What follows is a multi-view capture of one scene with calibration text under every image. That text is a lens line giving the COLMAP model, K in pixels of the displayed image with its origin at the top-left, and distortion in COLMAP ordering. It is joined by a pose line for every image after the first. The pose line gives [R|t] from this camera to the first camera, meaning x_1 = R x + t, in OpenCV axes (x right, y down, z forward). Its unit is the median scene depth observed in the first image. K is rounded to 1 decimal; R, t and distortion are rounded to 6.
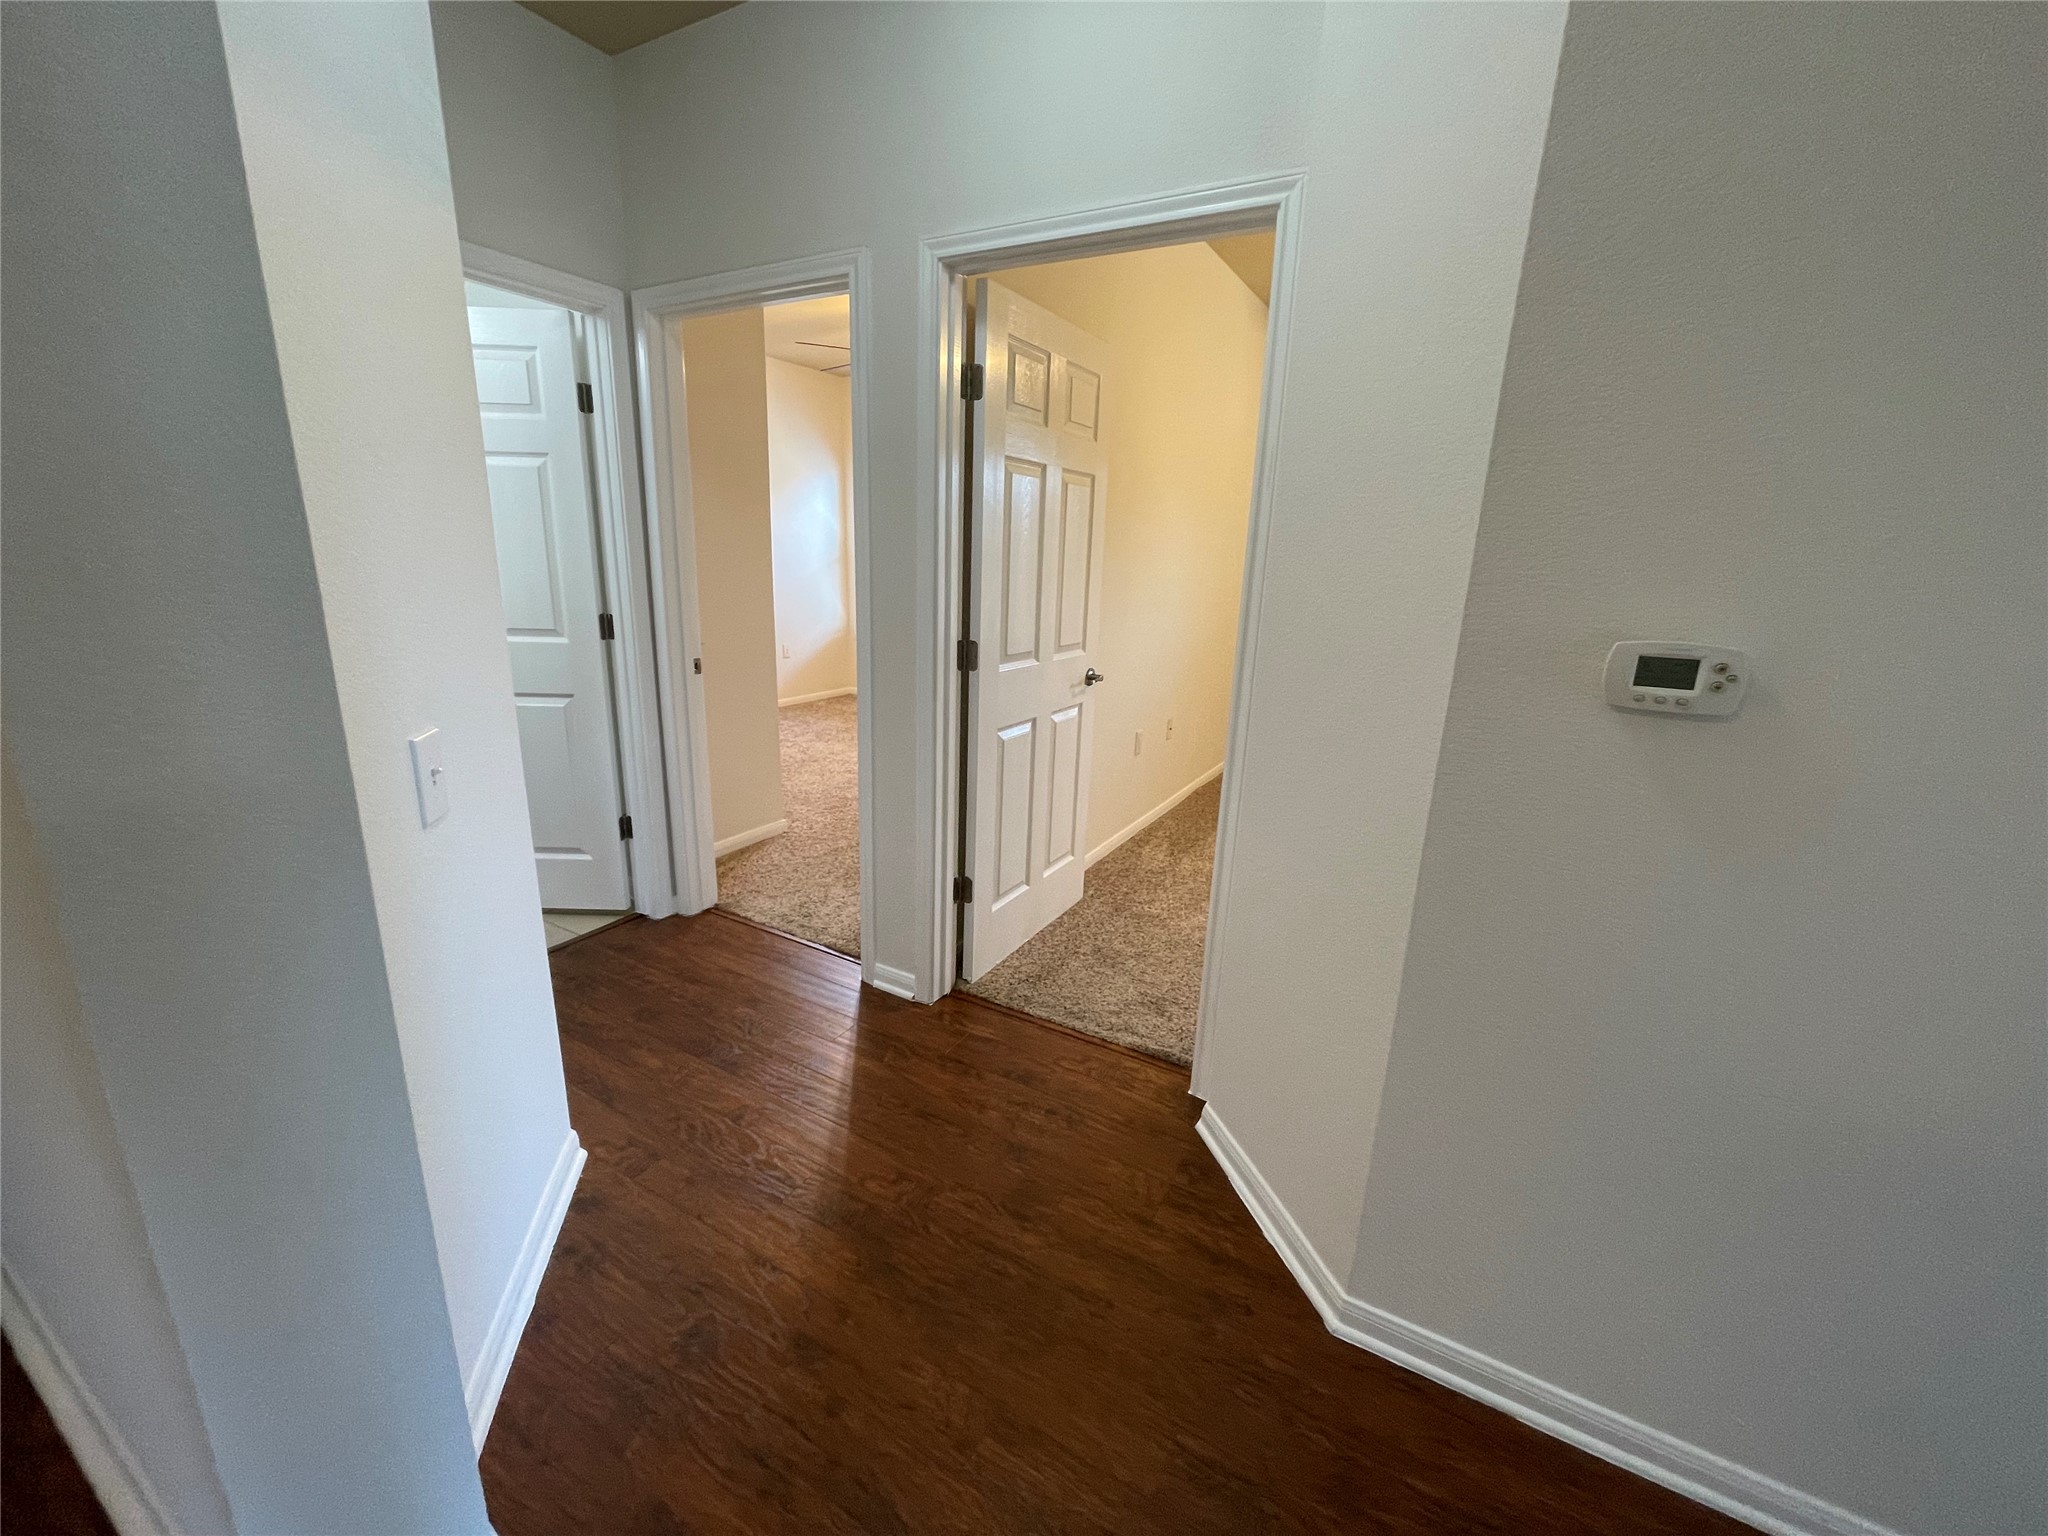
lens RADIAL K [[831.2, 0, 1026.6], [0, 831.2, 764.4], [0, 0, 1]] dist [-0.001698, 0.000003]
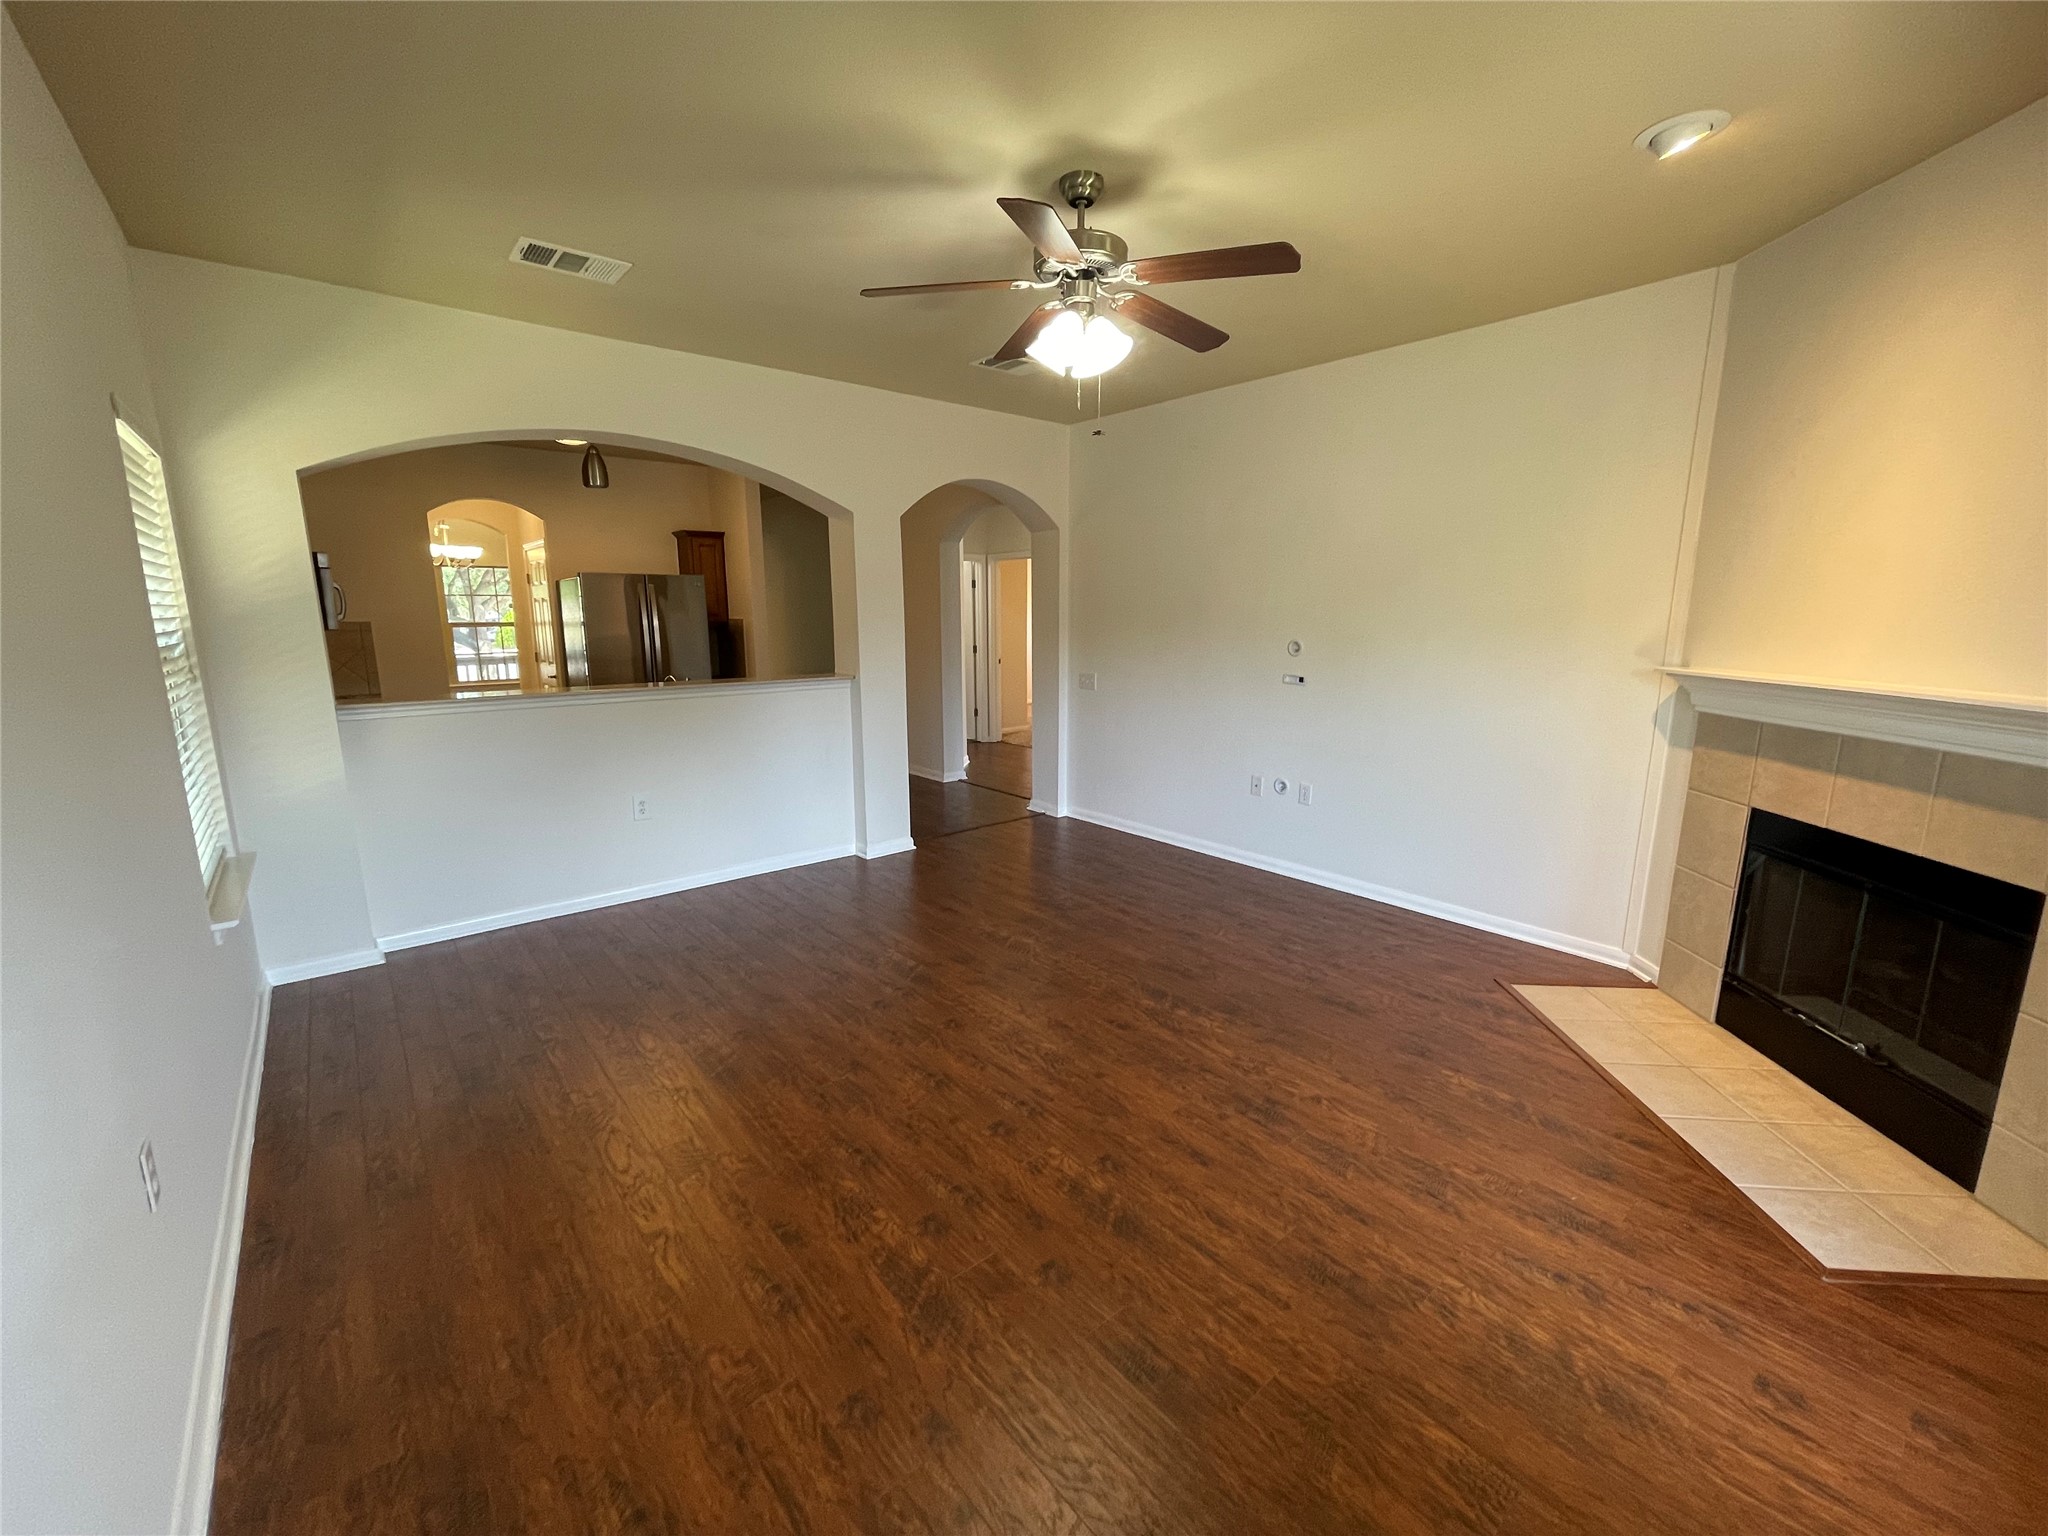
lens RADIAL K [[817.1, 0, 1028.6], [0, 817.1, 765.1], [0, 0, 1]] dist [0.009417, -0.000276]
pose [[0.938153, 0.028396, -0.345056, 0.995581], [-0.053383, 0.996577, -0.063129, 0.581343], [0.342082, 0.077645, 0.936457, -2.320907]]
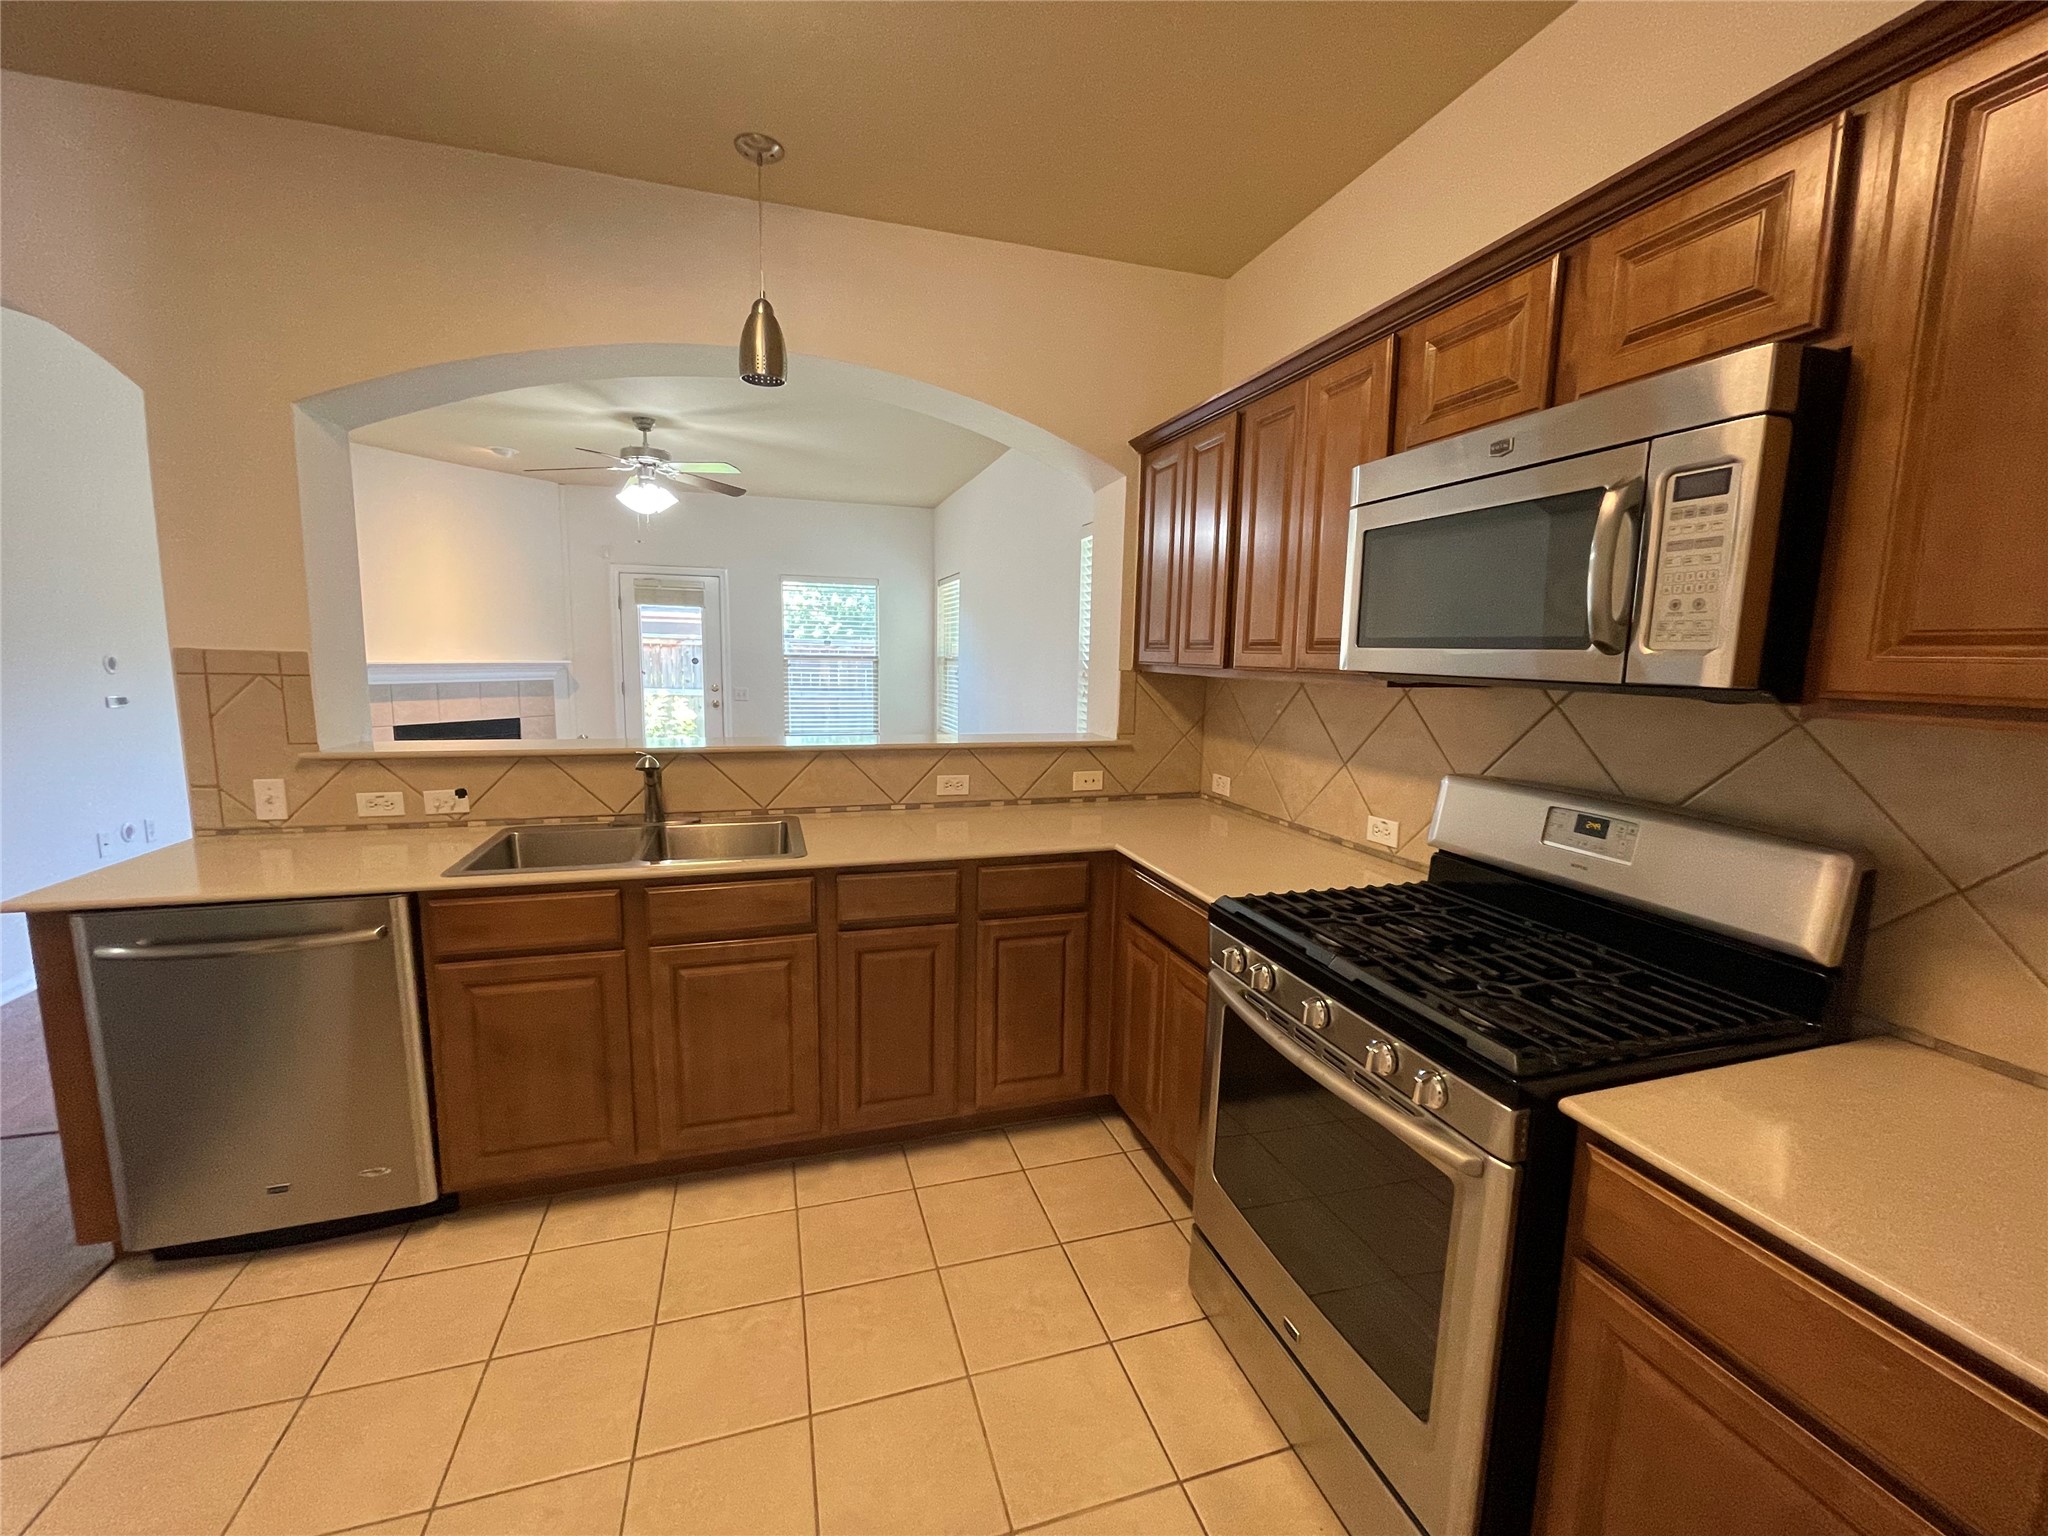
lens RADIAL K [[825.5, 0, 1019.2], [0, 825.5, 753.6], [0, 0, 1]] dist [-0.011171, 0.012792]
pose [[-0.727934, -0.133483, 0.672528, -1.406735], [0.126878, 0.937702, 0.323445, 0.039571], [-0.673805, 0.320776, -0.665650, -0.457883]]
